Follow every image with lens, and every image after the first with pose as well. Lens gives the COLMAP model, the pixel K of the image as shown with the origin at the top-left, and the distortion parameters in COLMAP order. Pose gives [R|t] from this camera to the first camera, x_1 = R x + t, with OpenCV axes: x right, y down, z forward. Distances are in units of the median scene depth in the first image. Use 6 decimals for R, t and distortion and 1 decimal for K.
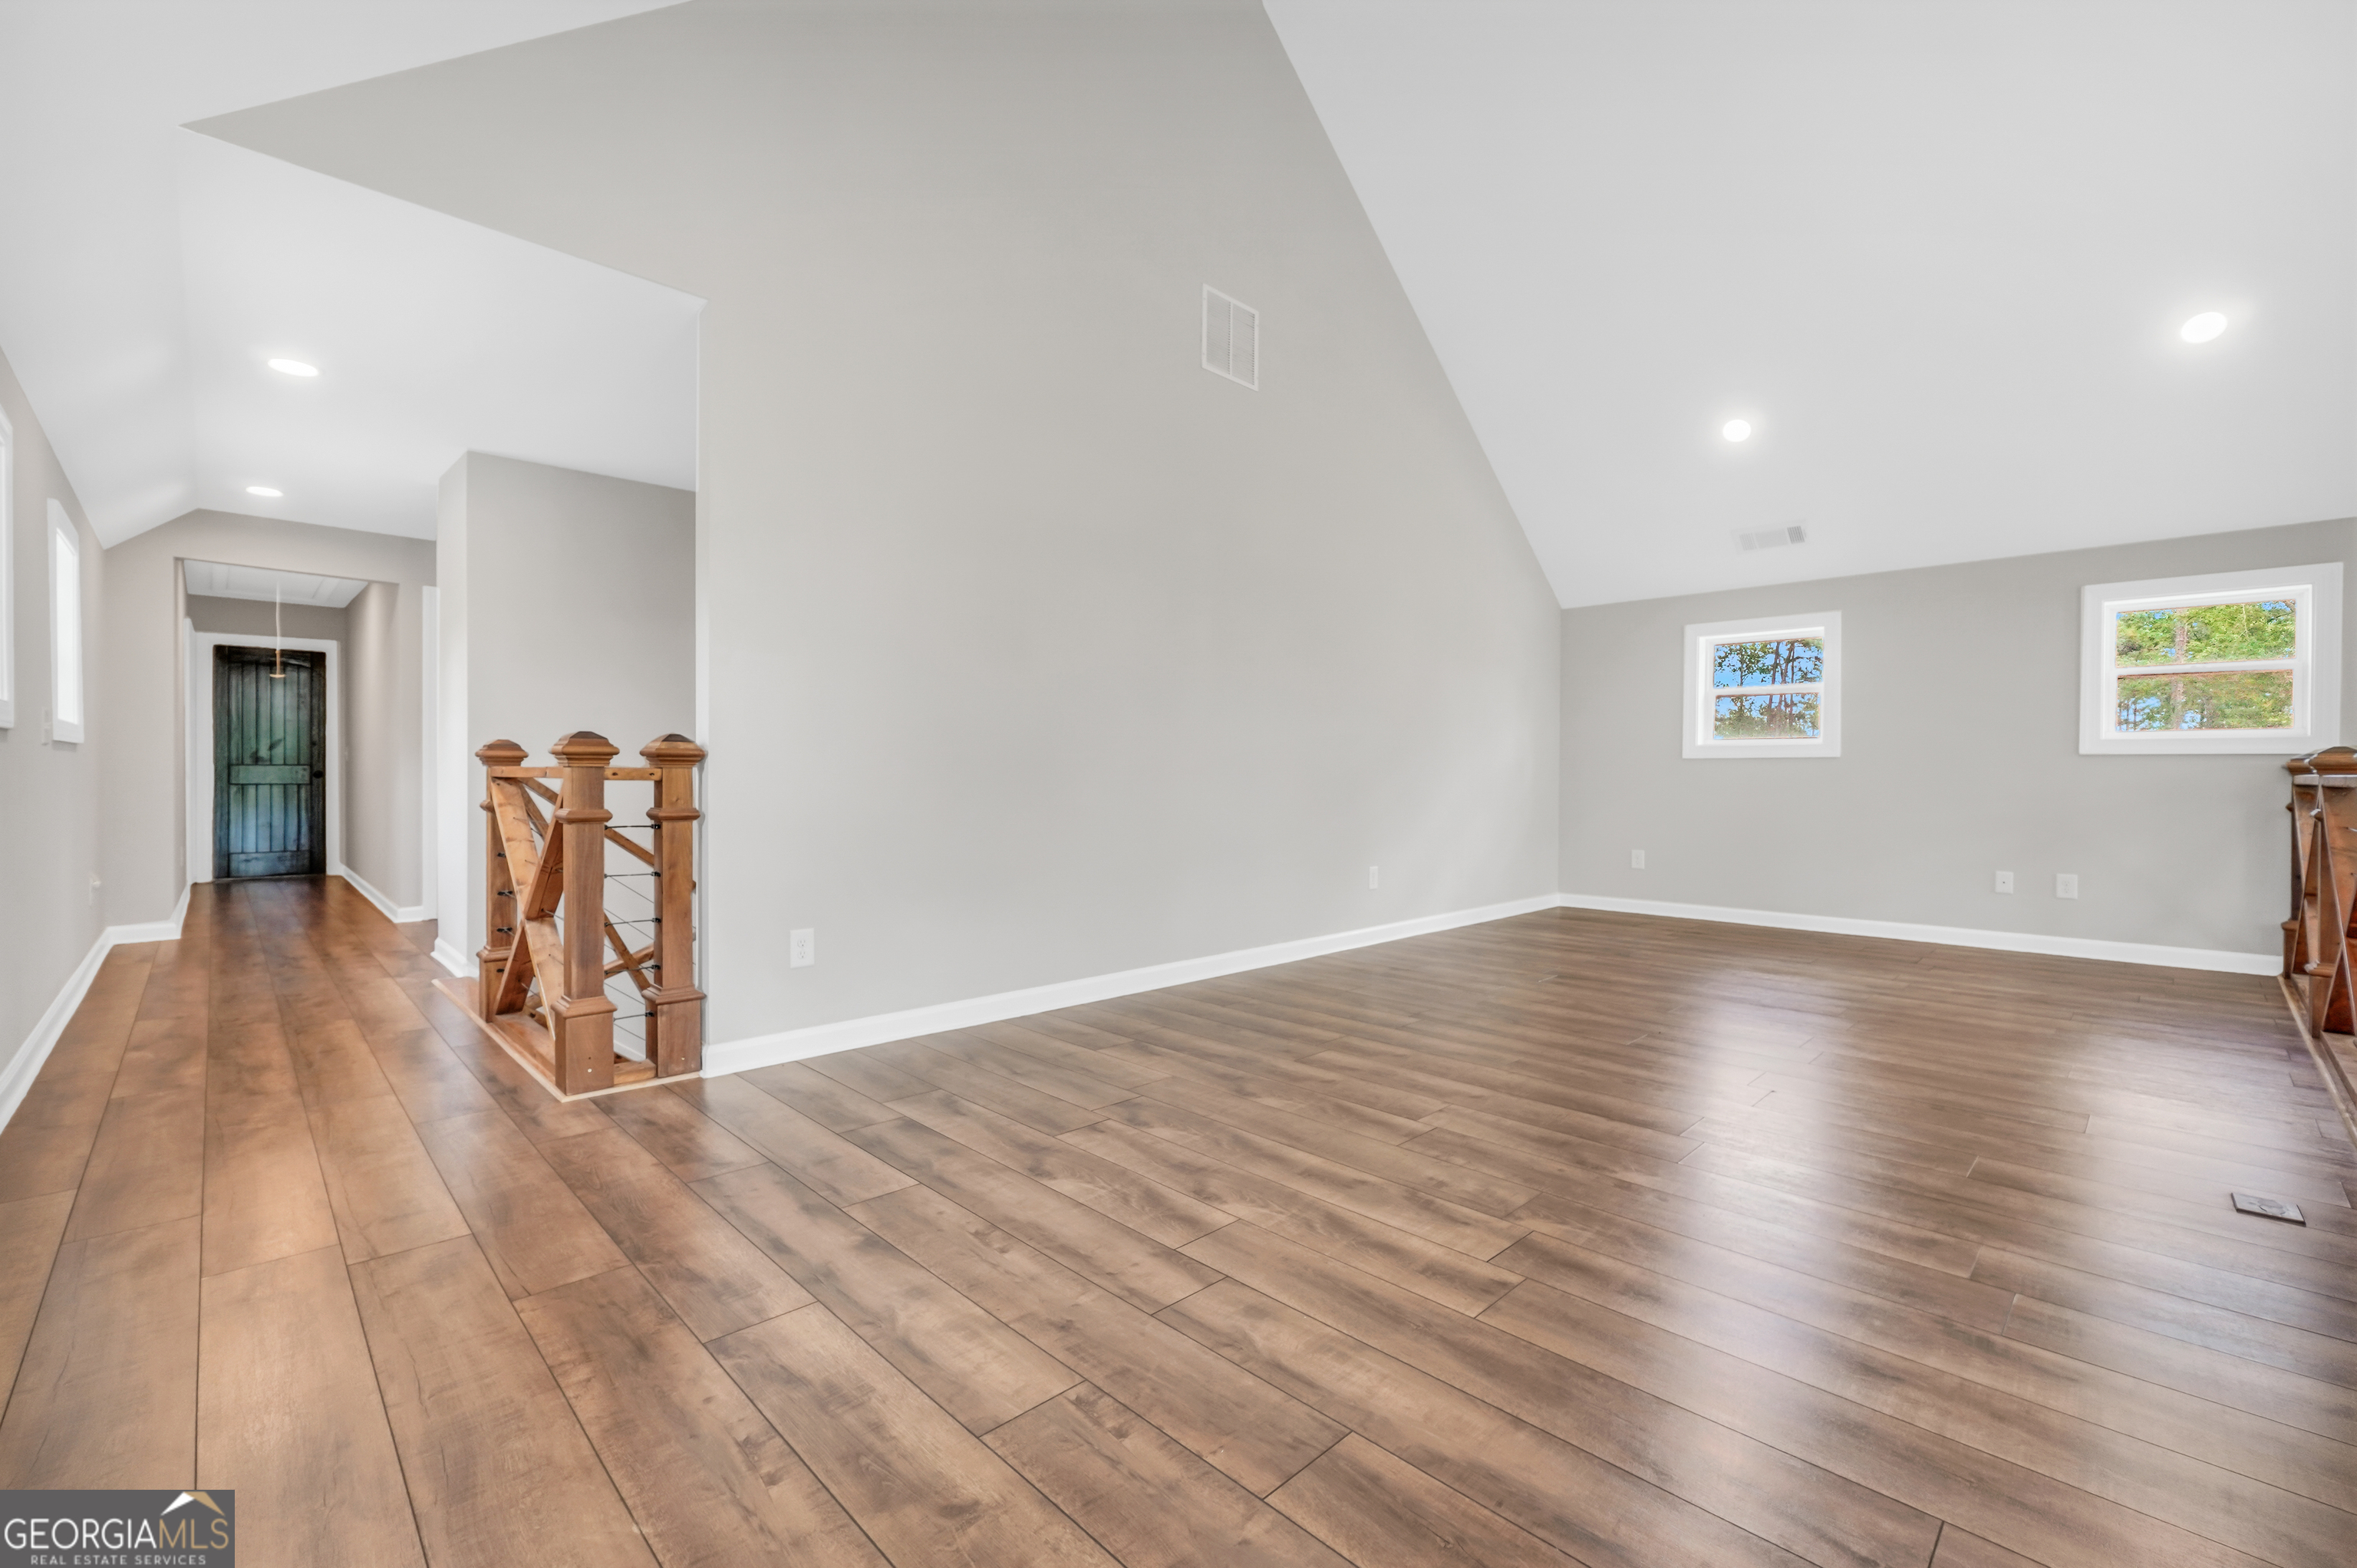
lens RADIAL K [[996.2, 0, 1170.2], [0, 996.2, 785.2], [0, 0, 1]] dist [-0.018281, 0.006885]
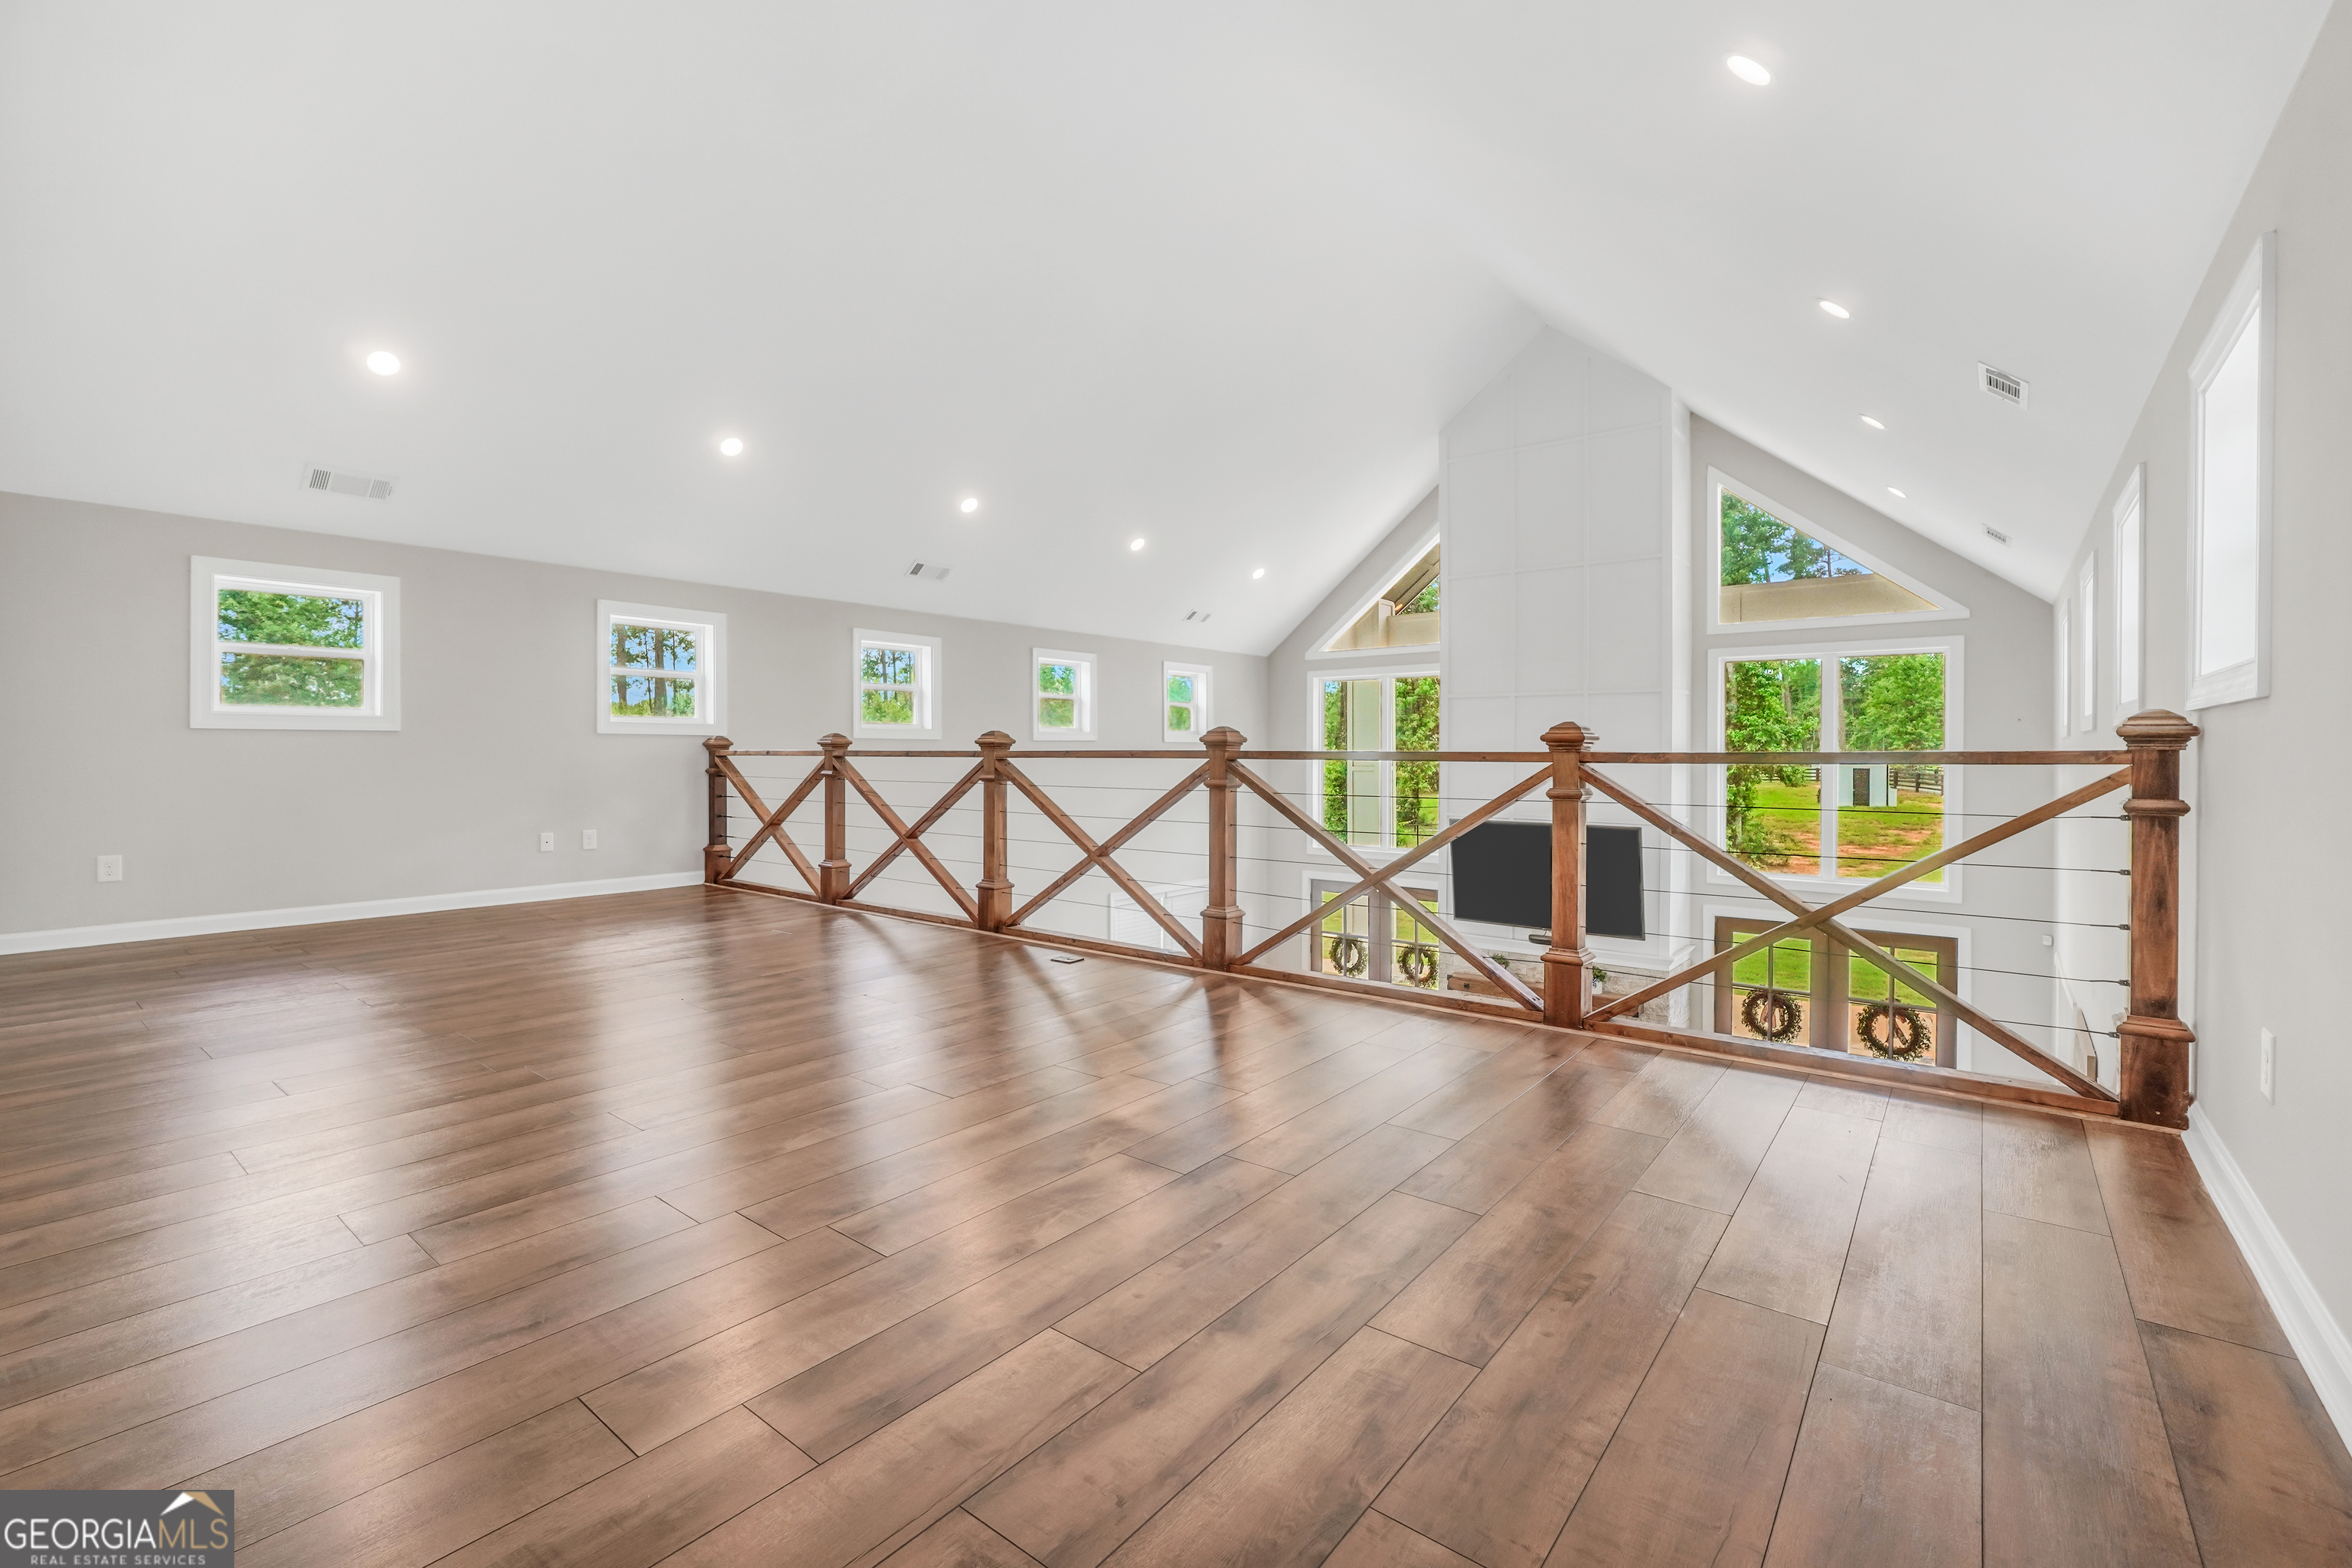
lens RADIAL K [[994.2, 0, 1168.3], [0, 994.2, 763.5], [0, 0, 1]] dist [-0.018281, 0.006885]
pose [[-0.109970, -0.016903, 0.993791, -1.042300], [0.009471, 0.999792, 0.018054, -0.021369], [-0.993890, 0.011398, -0.109787, 1.066322]]
